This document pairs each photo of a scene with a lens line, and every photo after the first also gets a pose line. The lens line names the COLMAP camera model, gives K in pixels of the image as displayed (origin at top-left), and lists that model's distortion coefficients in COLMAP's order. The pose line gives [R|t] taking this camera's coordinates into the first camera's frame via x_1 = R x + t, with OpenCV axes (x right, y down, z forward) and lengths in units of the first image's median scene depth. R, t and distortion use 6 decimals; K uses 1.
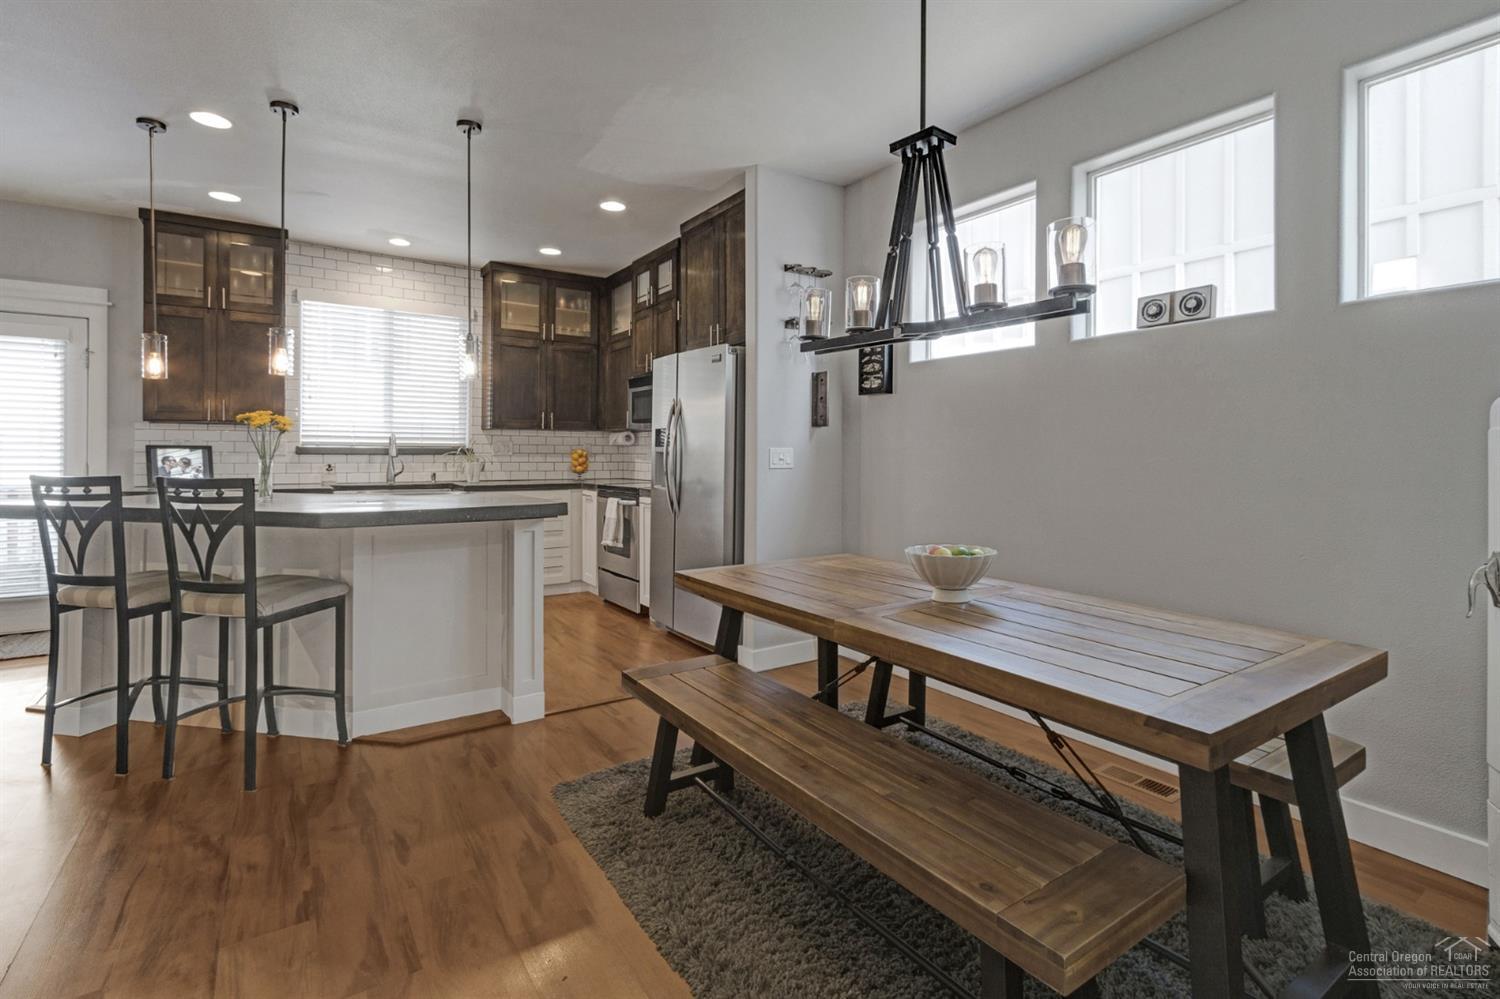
lens RADIAL K [[699.9, 0, 763.6], [0, 699.9, 451.4], [0, 0, 1]] dist [-0.001200, -0.000324]
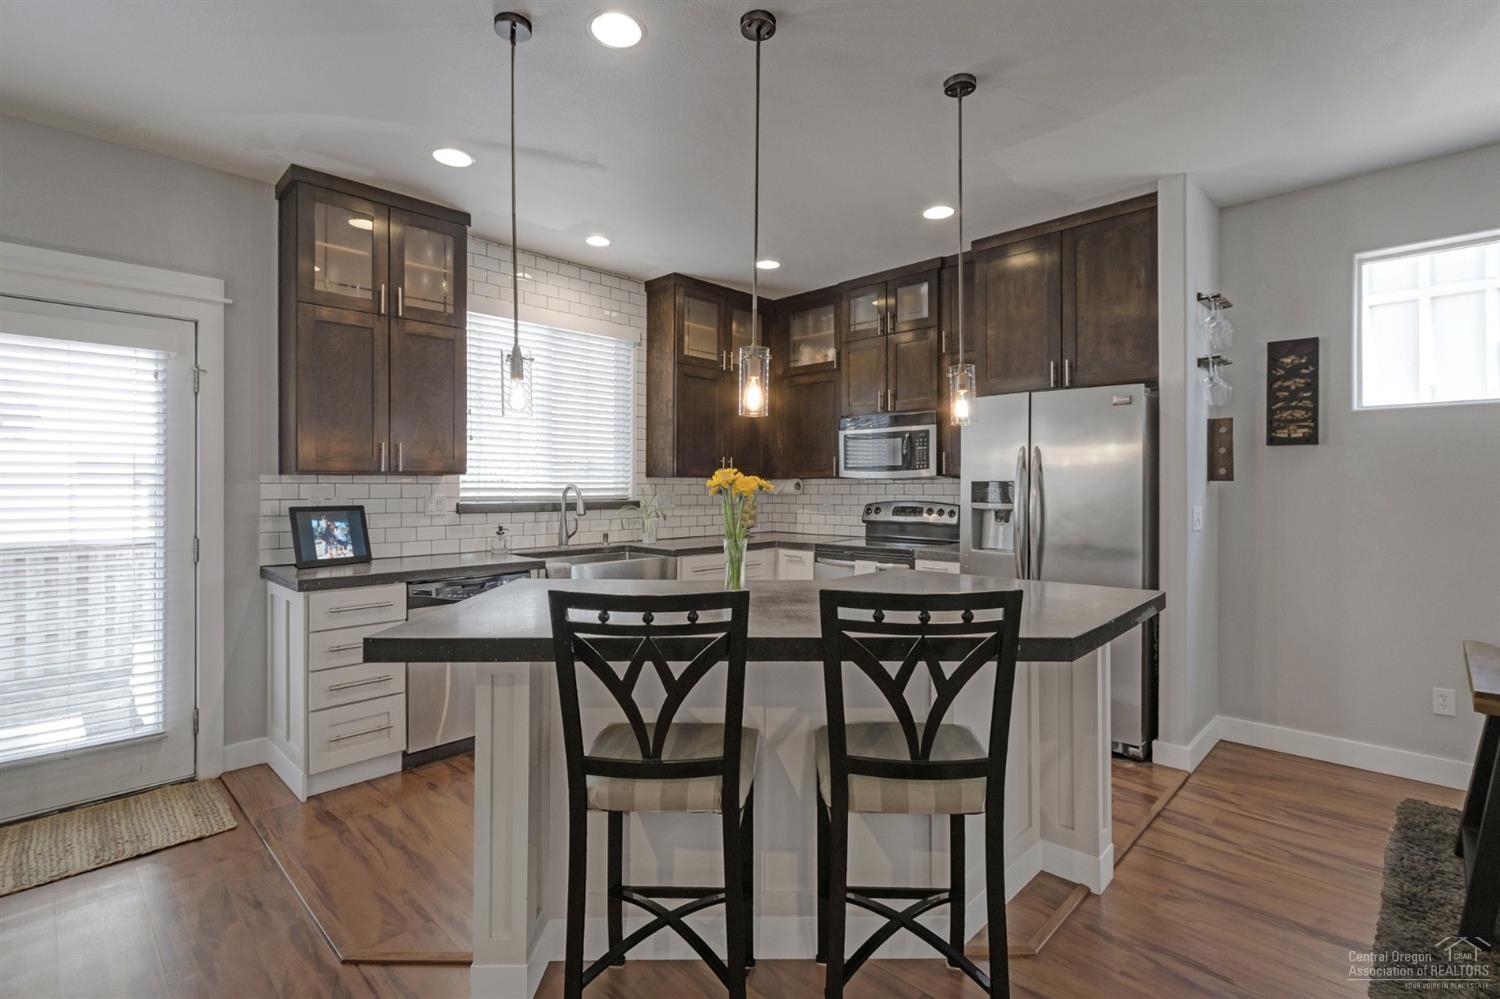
lens RADIAL K [[689.8, 0, 760.4], [0, 689.8, 481.6], [0, 0, 1]] dist [-0.000169, -0.000015]
pose [[0.979602, -0.003980, 0.200908, -0.608356], [0.004815, 0.999982, -0.003671, -0.031845], [-0.200890, 0.004563, 0.979603, 0.253036]]
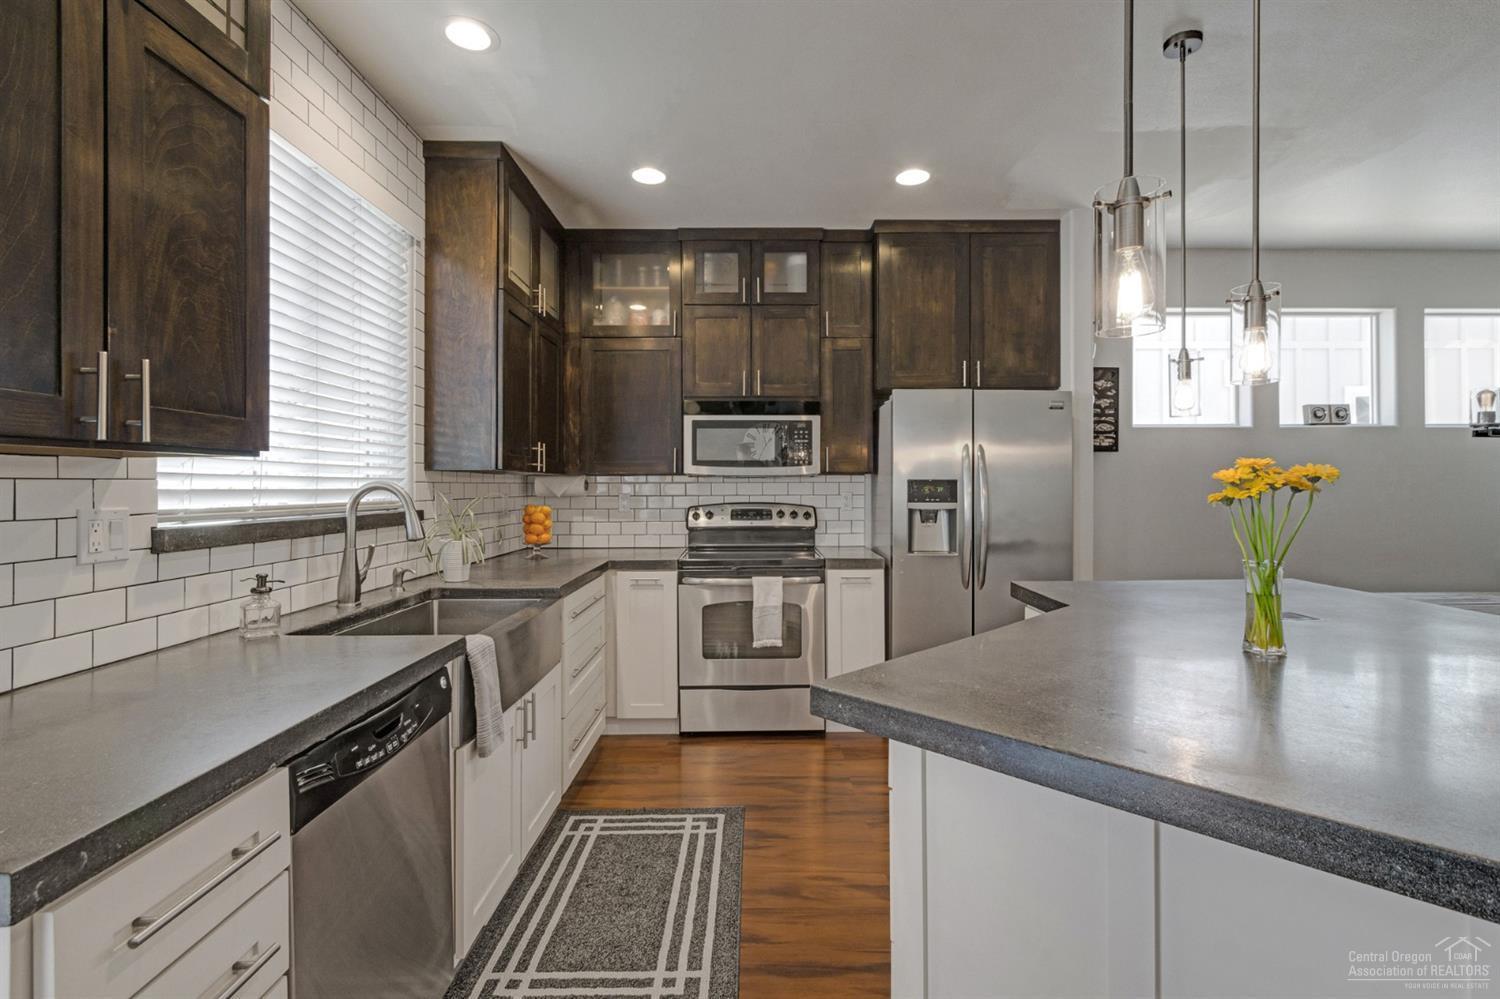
lens RADIAL K [[694.4, 0, 758.5], [0, 694.4, 479.9], [0, 0, 1]] dist [0.000517, -0.000174]
pose [[0.556853, 0.000910, 0.830610, -0.944572], [0.002456, 0.999993, -0.002742, -0.032050], [-0.830607, 0.003567, 0.556847, 0.755029]]
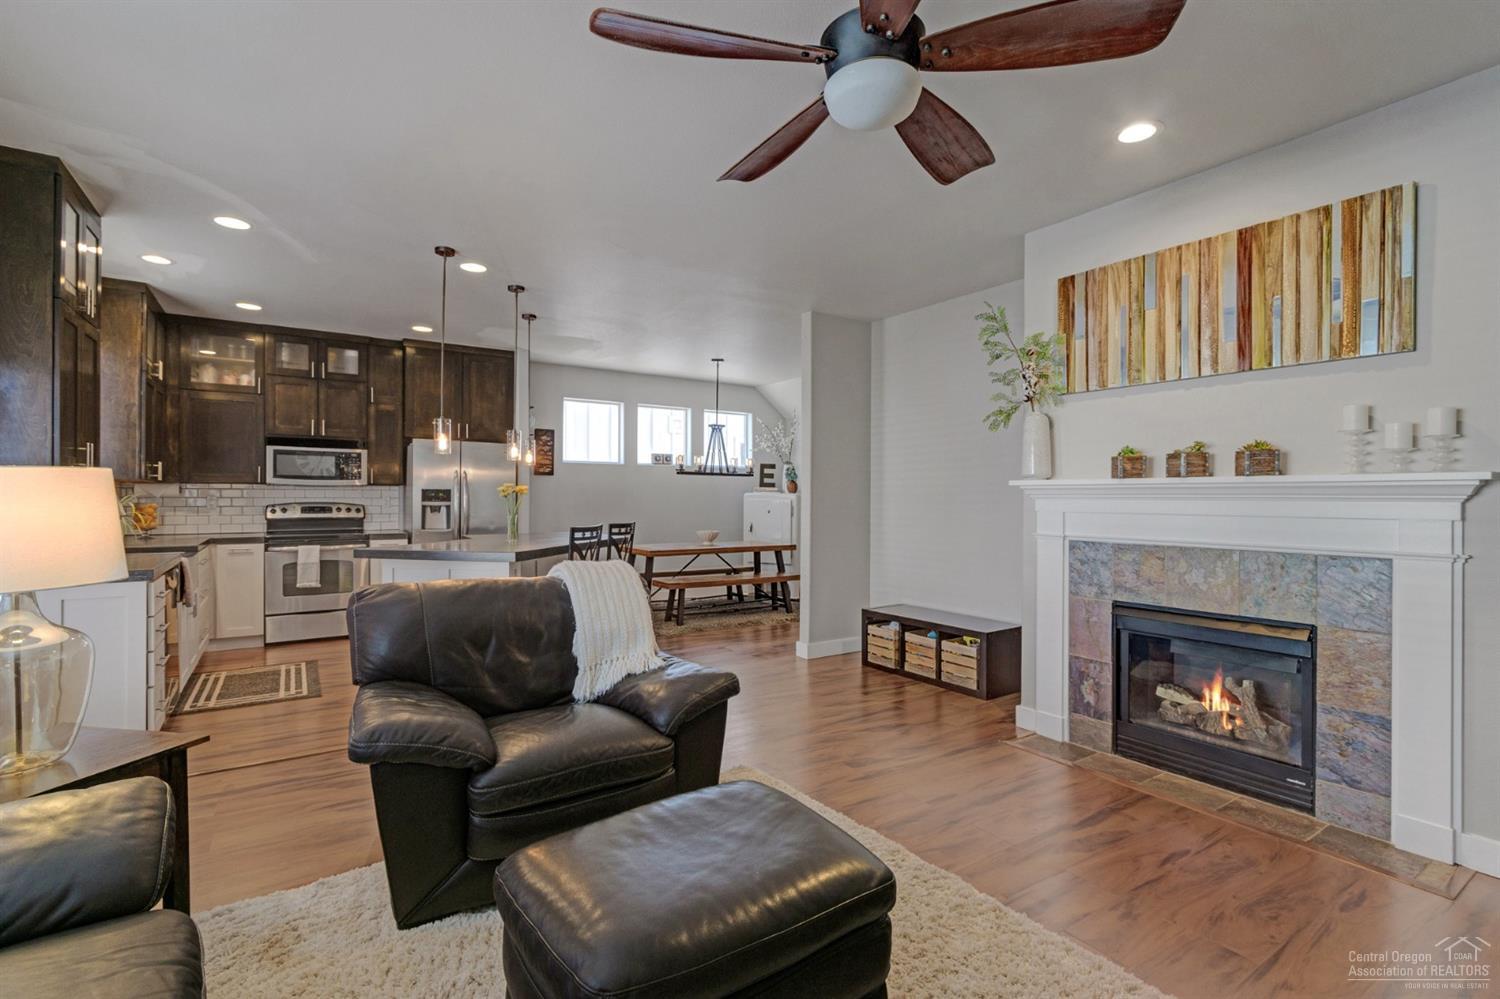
lens RADIAL K [[702.3, 0, 770.9], [0, 702.3, 500.4], [0, 0, 1]] dist [-0.000488, 0.000013]
pose [[-0.002521, -0.006312, 0.999977, -1.678316], [-0.006280, 0.999960, 0.006296, -0.023351], [-0.999977, -0.006264, -0.002560, 0.316648]]
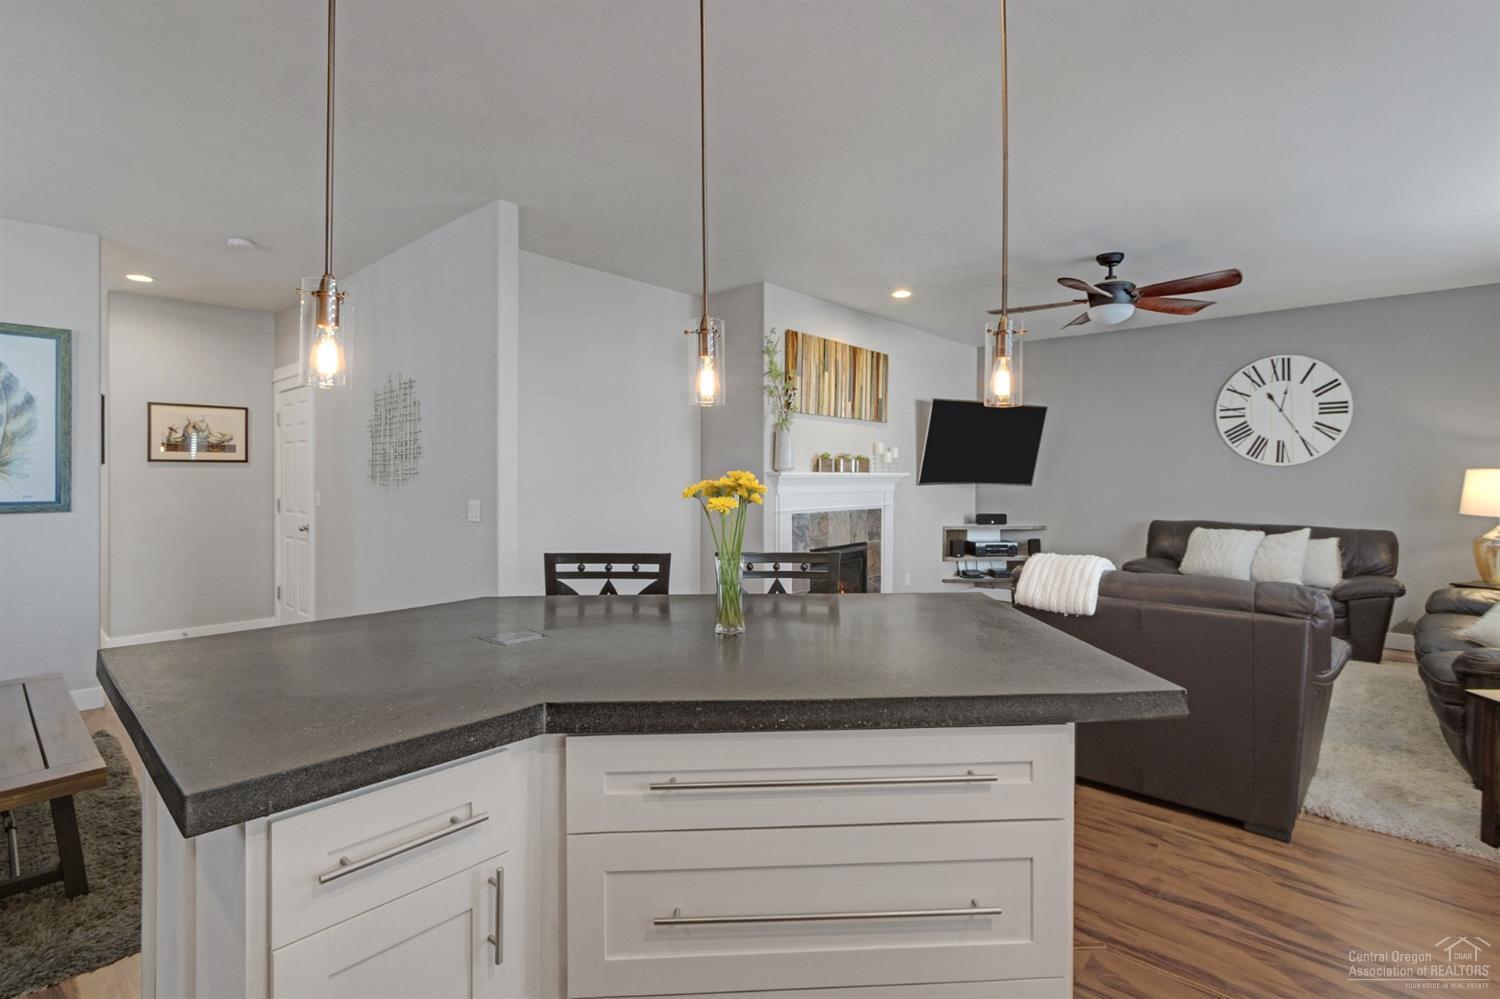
lens RADIAL K [[690.4, 0, 770.5], [0, 690.4, 471.1], [0, 0, 1]] dist [-0.000918, -0.000350]
pose [[-0.968641, -0.004540, -0.248422, -0.441895], [-0.002908, 0.999972, -0.006934, -0.039603], [0.248446, -0.005994, -0.968627, 1.140238]]
